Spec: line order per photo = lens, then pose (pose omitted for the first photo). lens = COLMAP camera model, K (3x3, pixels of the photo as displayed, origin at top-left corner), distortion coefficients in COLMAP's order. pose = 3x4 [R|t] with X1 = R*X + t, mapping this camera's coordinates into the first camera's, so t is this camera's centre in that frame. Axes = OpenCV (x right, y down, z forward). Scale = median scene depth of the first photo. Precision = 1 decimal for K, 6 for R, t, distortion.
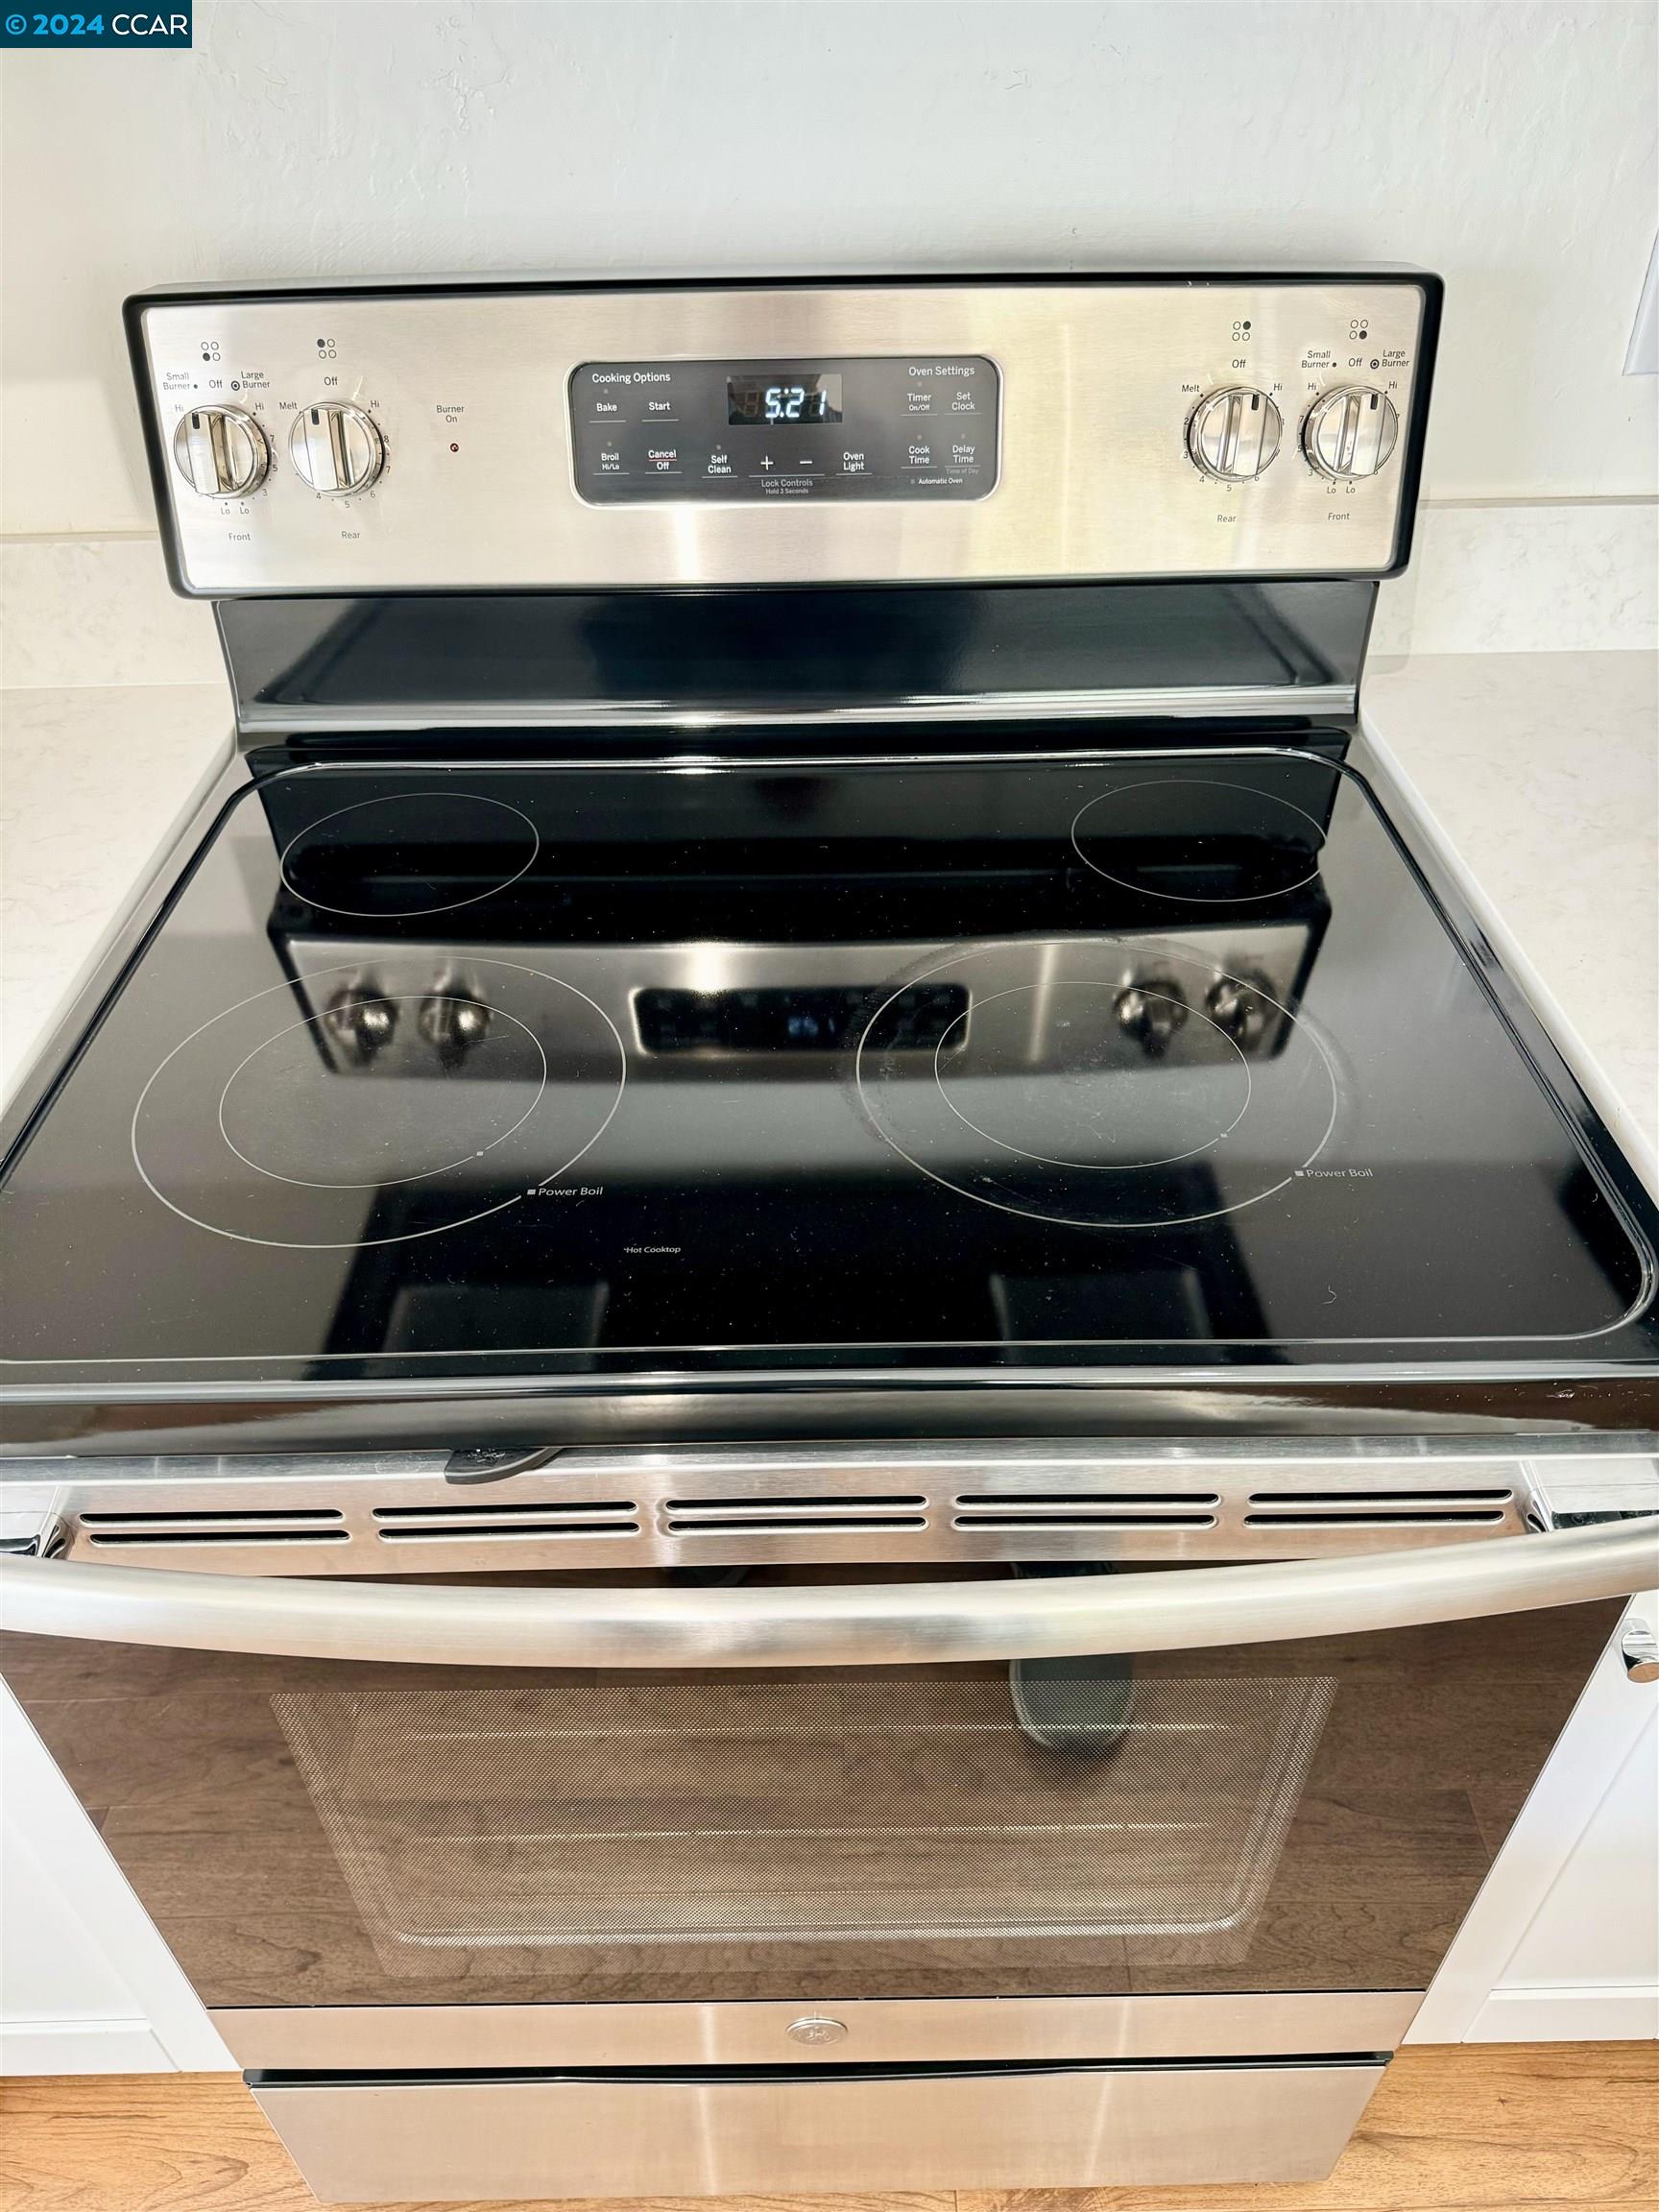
lens RADIAL K [[1563.7, 0, 827.9], [0, 1563.7, 1103.7], [0, 0, 1]] dist [0.046930, -0.049676]
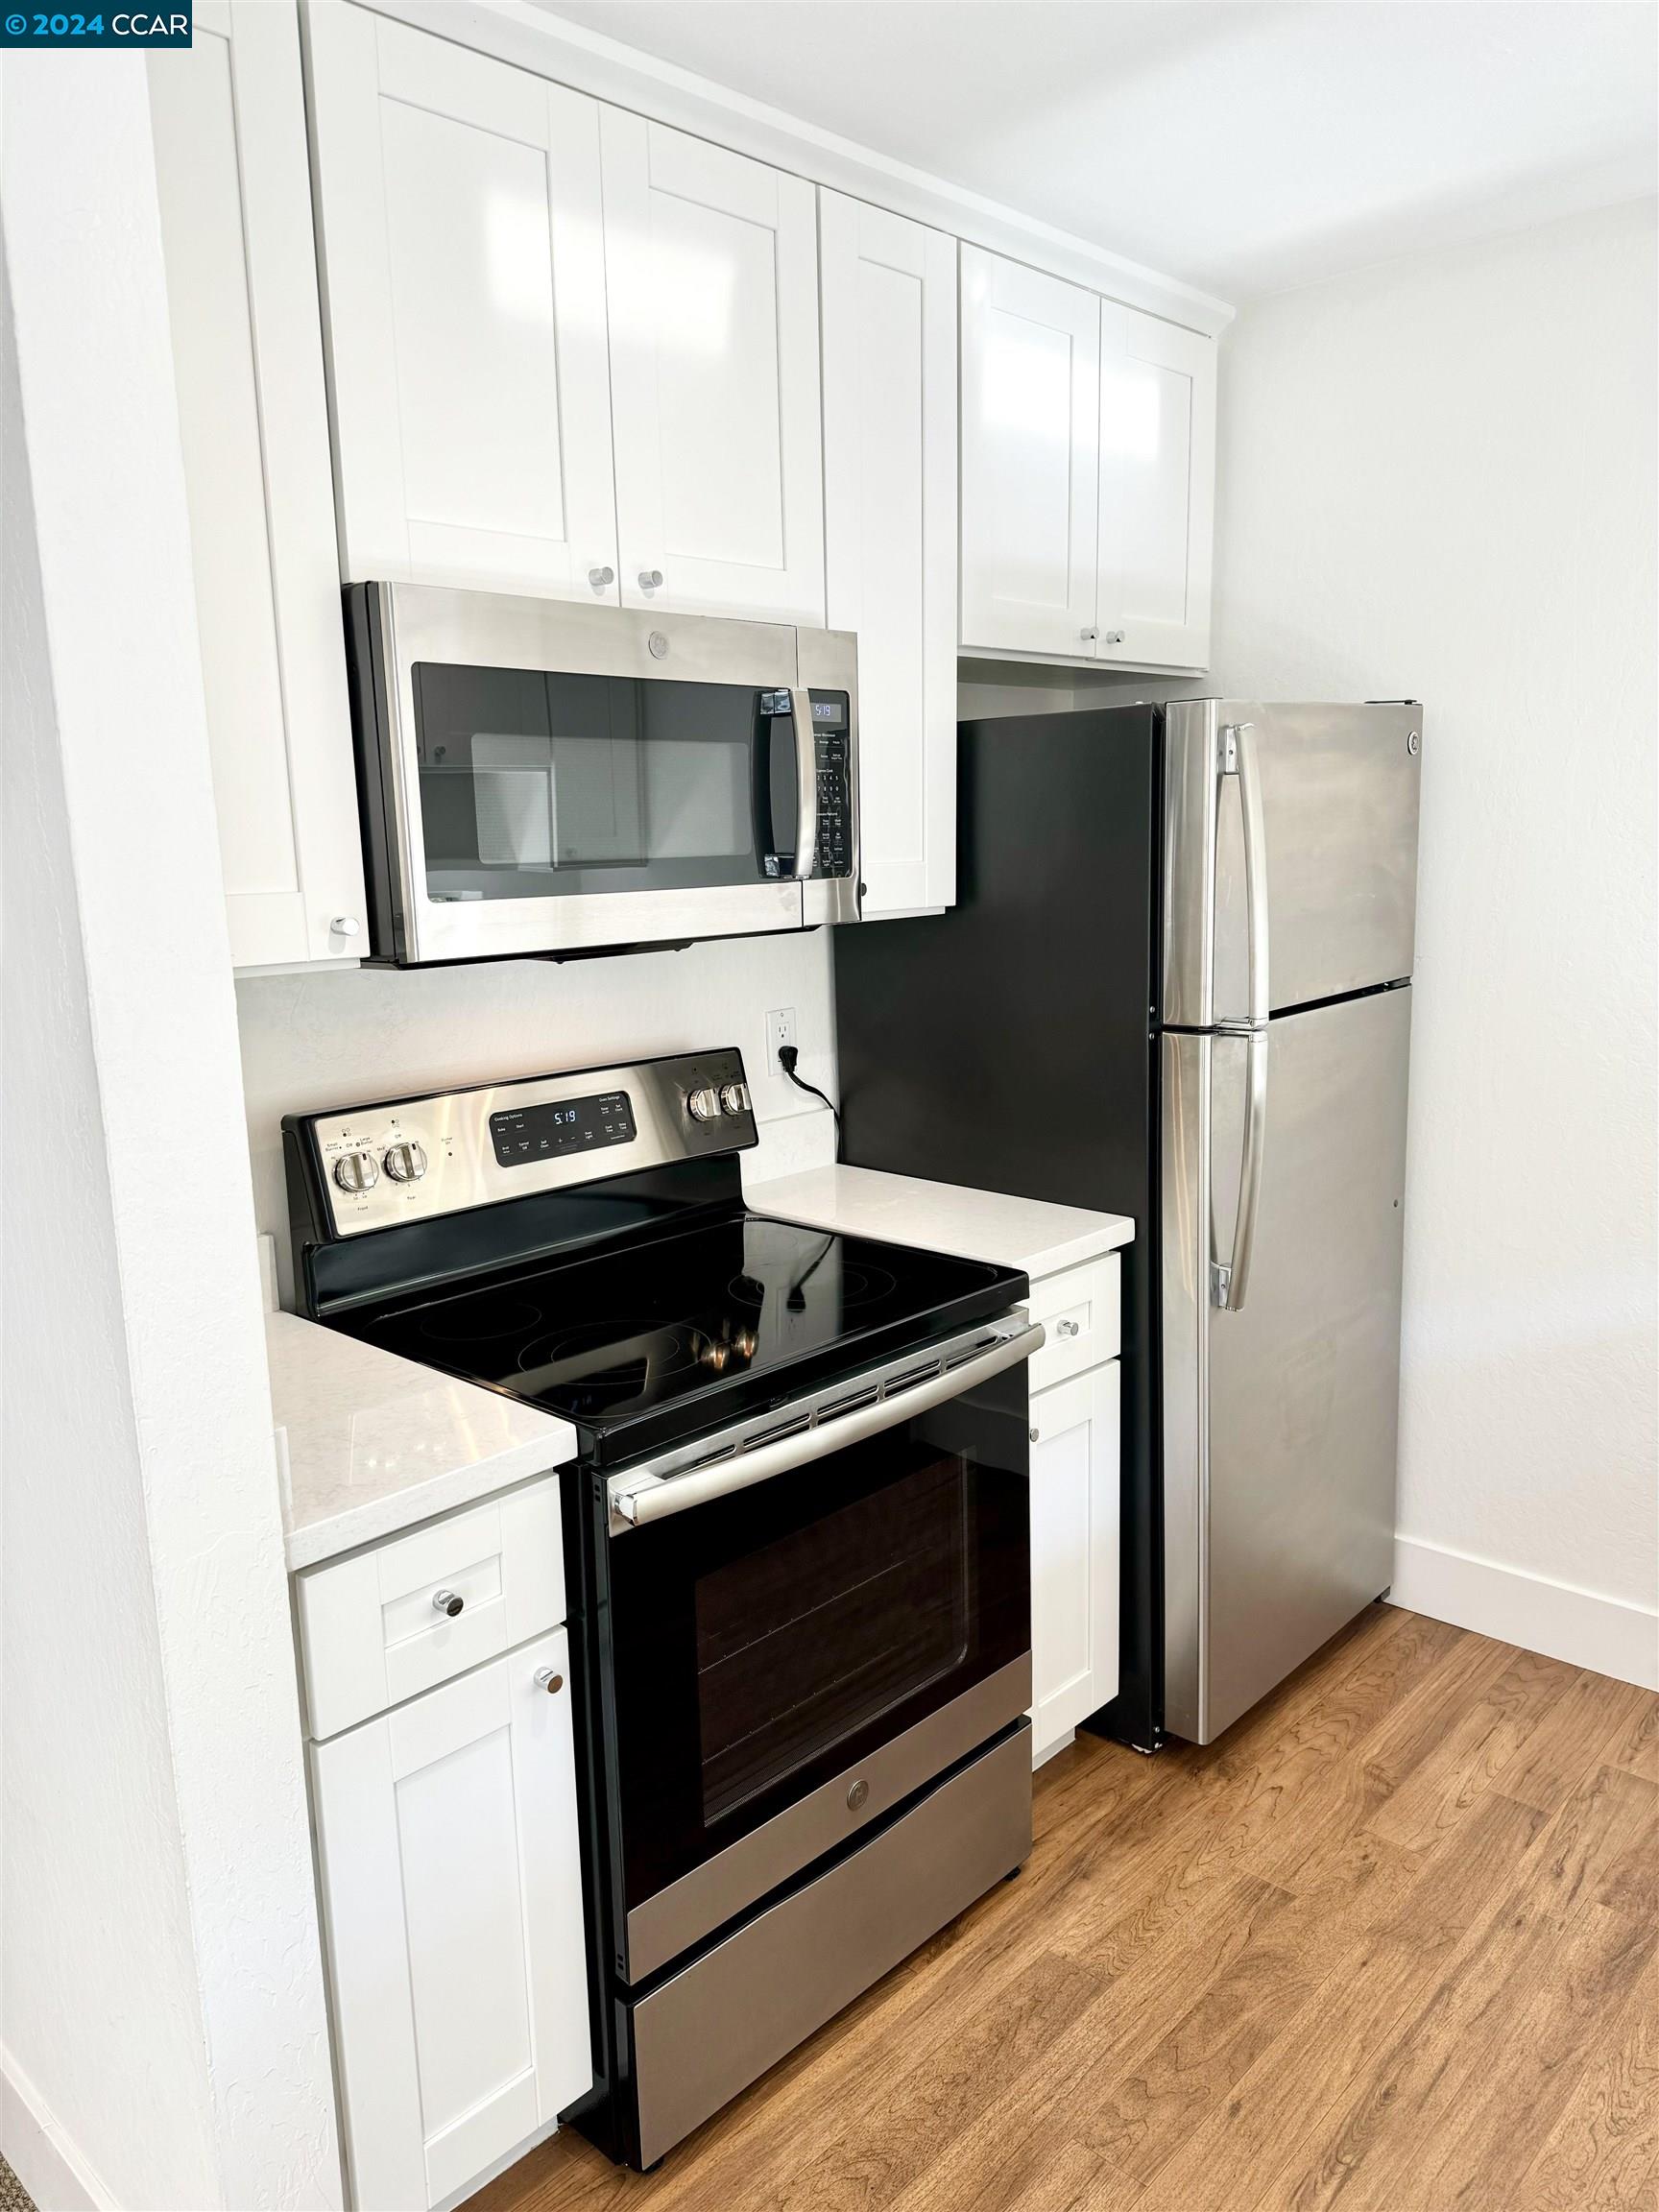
lens RADIAL K [[1563.7, 0, 825.3], [0, 1563.7, 1104.6], [0, 0, 1]] dist [0.046930, -0.049676]
pose [[0.704085, -0.127798, 0.698522, -1.437365], [0.451826, 0.839494, -0.301834, 0.462089], [-0.547831, 0.528127, 0.648817, -0.825035]]
